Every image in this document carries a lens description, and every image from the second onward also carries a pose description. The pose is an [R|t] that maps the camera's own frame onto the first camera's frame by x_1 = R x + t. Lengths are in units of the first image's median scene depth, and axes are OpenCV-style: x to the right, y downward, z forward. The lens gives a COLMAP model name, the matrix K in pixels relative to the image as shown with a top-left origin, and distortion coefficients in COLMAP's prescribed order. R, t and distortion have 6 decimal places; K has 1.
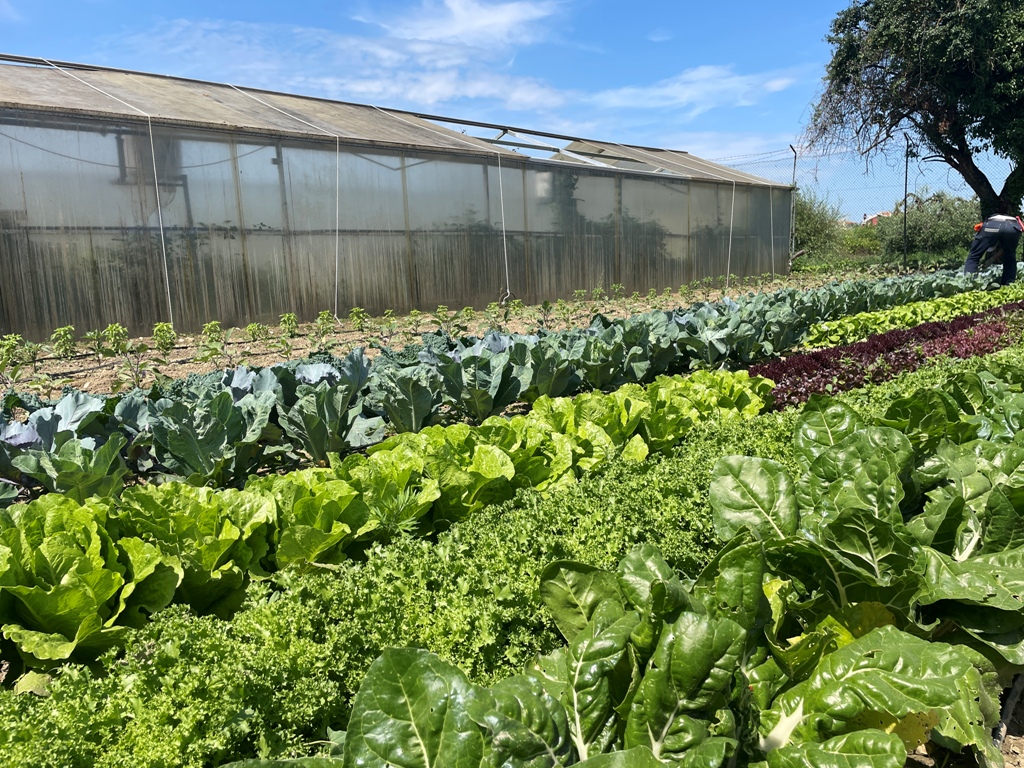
lens RADIAL K [[760.7, 0, 512.0], [0, 760.7, 384.0], [0, 0, 1]] dist [0.081810, -0.107672]
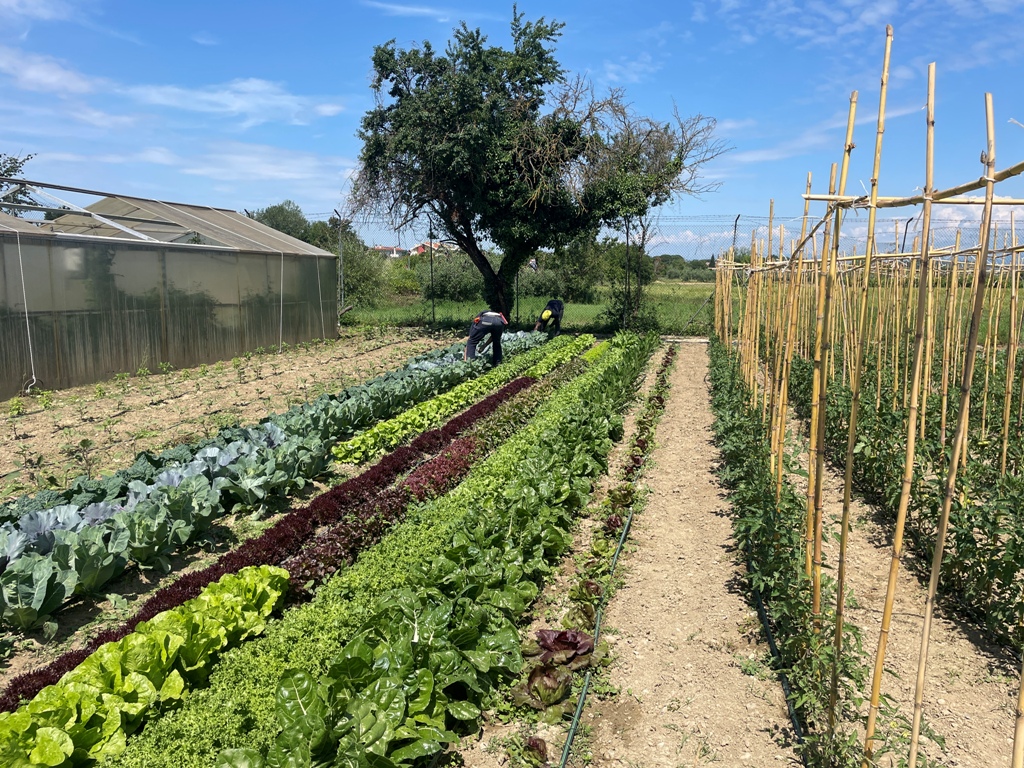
lens RADIAL K [[760.7, 0, 512.0], [0, 760.7, 384.0], [0, 0, 1]] dist [0.081810, -0.107672]
pose [[0.849921, -0.029154, 0.526103, -0.005525], [0.044525, 0.998871, -0.016577, -0.073386], [-0.525025, 0.037514, 0.850259, -0.089306]]
